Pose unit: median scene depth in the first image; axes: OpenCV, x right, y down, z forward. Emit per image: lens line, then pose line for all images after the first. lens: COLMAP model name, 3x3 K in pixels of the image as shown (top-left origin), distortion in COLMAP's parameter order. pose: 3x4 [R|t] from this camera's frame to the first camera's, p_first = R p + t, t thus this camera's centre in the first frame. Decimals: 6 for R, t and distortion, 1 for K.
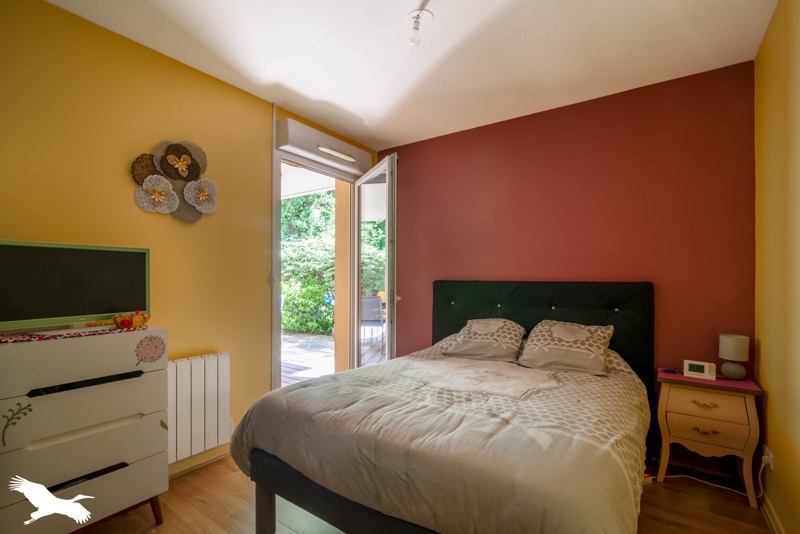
lens RADIAL K [[370.9, 0, 404.3], [0, 370.9, 271.6], [0, 0, 1]] dist [-0.005171, 0.000465]
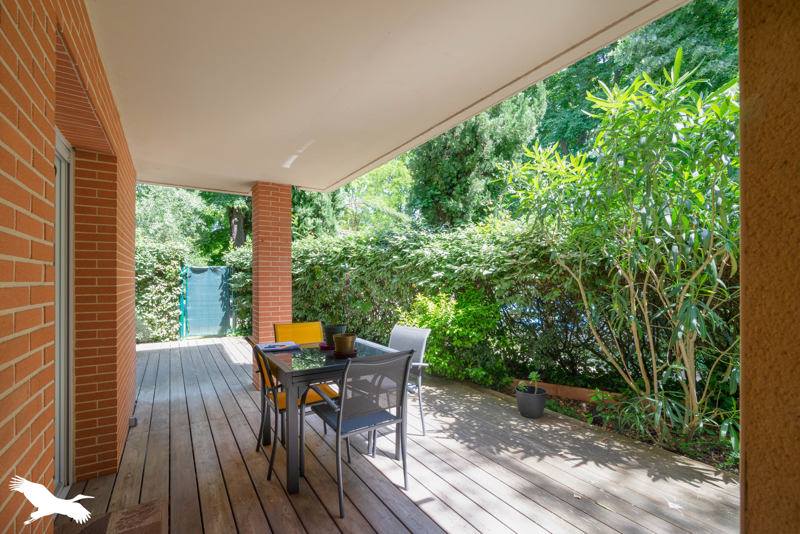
lens RADIAL K [[370.9, 0, 402.1], [0, 370.9, 271.7], [0, 0, 1]] dist [-0.005171, 0.000465]
pose [[0.919213, -0.011733, -0.393586, -0.118887], [0.009873, 0.999928, -0.006750, -0.010904], [0.393637, 0.002318, 0.919263, 0.402713]]
